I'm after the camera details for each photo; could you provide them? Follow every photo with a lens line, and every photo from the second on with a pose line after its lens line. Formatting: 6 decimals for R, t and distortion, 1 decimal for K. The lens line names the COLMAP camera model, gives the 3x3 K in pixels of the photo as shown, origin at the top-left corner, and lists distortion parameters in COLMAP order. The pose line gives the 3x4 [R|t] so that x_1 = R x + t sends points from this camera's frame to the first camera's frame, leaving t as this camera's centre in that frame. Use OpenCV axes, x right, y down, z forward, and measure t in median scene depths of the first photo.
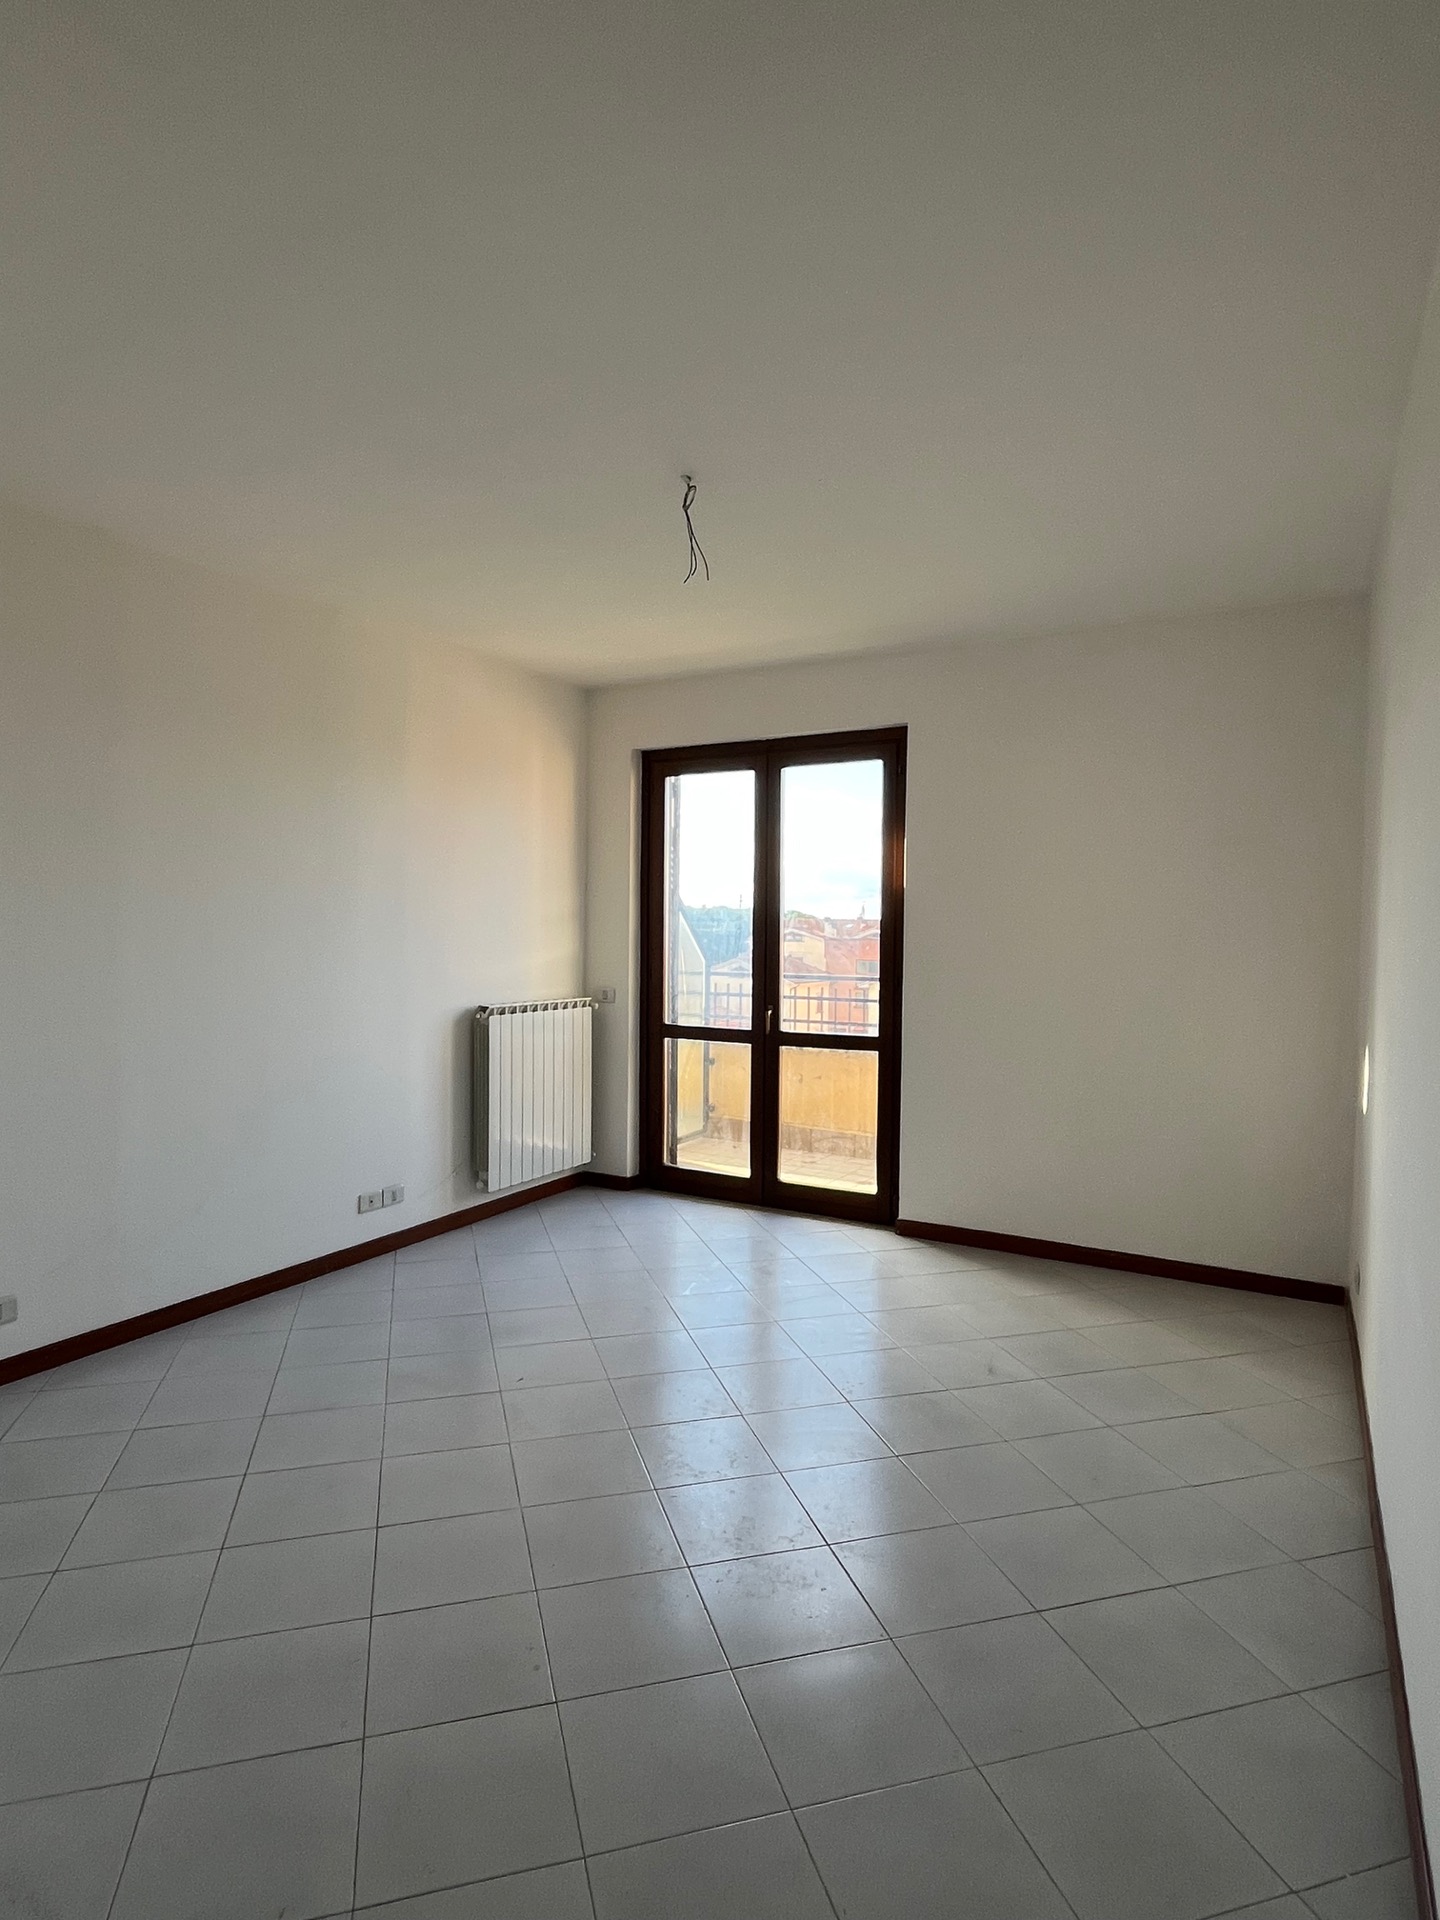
lens RADIAL K [[1049.4, 0, 731.5], [0, 1049.4, 947.8], [0, 0, 1]] dist [-0.000765, -0.002766]
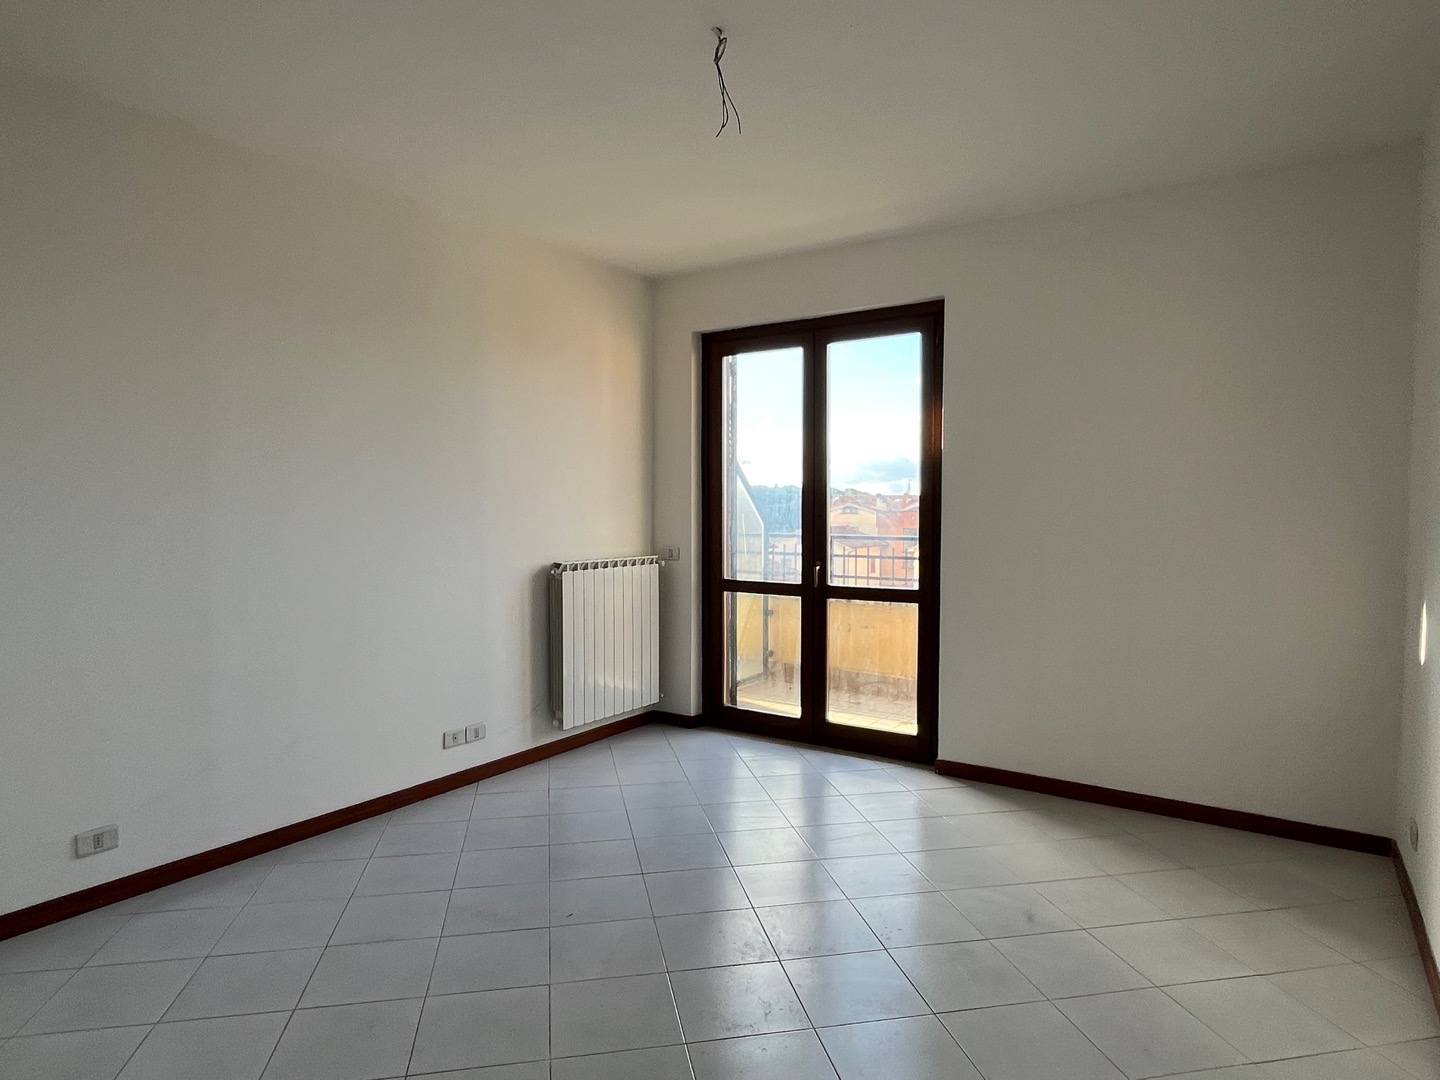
lens RADIAL K [[855.9, 0, 725.5], [0, 855.9, 532.6], [0, 0, 1]] dist [-0.013412, 0.002857]
pose [[0.996215, -0.006633, -0.086666, 0.018972], [0.007822, 0.999880, 0.013393, 0.012104], [0.086566, -0.014020, 0.996147, 0.108068]]
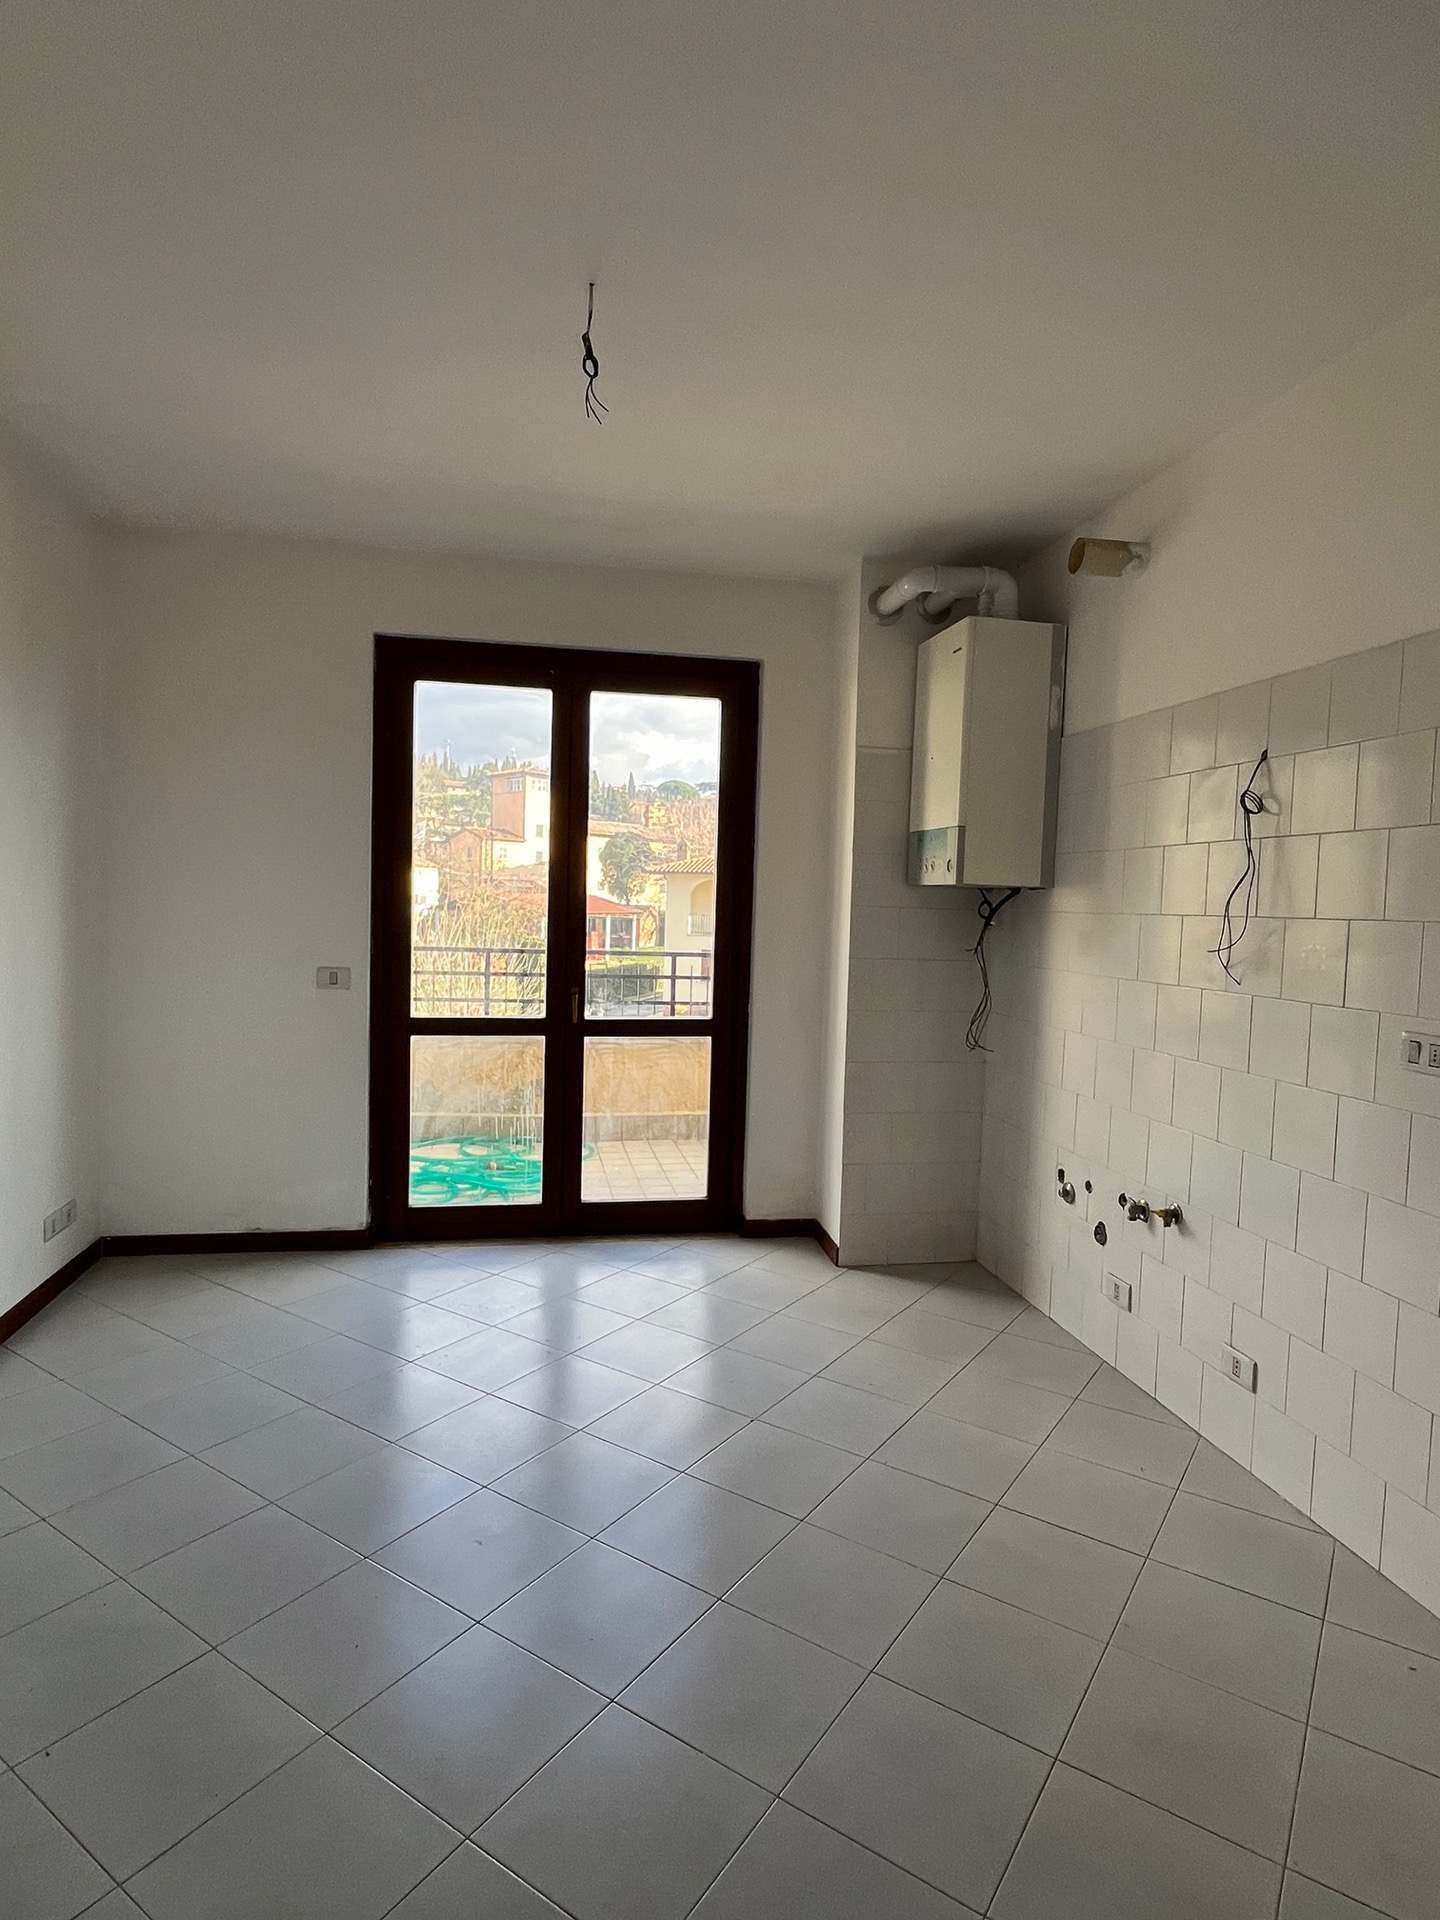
lens RADIAL K [[1049.4, 0, 723.6], [0, 1049.4, 966.5], [0, 0, 1]] dist [-0.000765, -0.002766]
pose [[0.761485, -0.023374, 0.647761, -0.414861], [-0.011338, 0.998716, 0.049366, -0.002109], [-0.648083, -0.044936, 0.760243, 0.329321]]
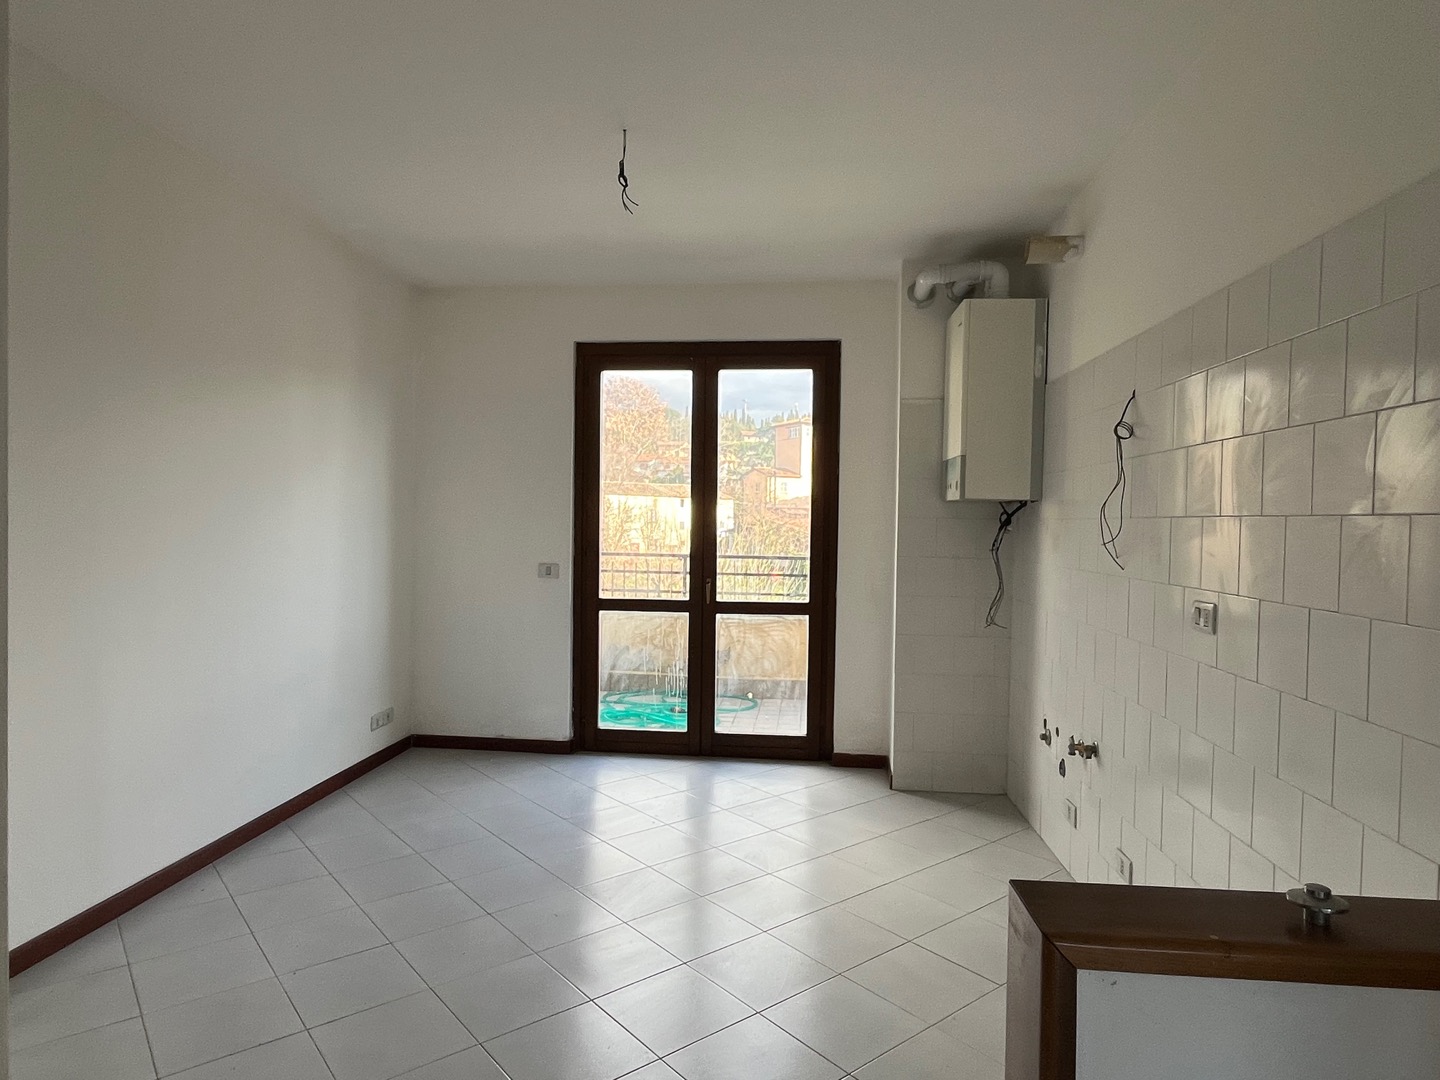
lens RADIAL K [[855.9, 0, 718.3], [0, 855.9, 547.1], [0, 0, 1]] dist [-0.013412, 0.002857]
pose [[0.914152, -0.005342, 0.405337, -0.343546], [-0.000912, 0.999884, 0.015234, 0.007093], [-0.405372, -0.014296, 0.914040, 0.156720]]
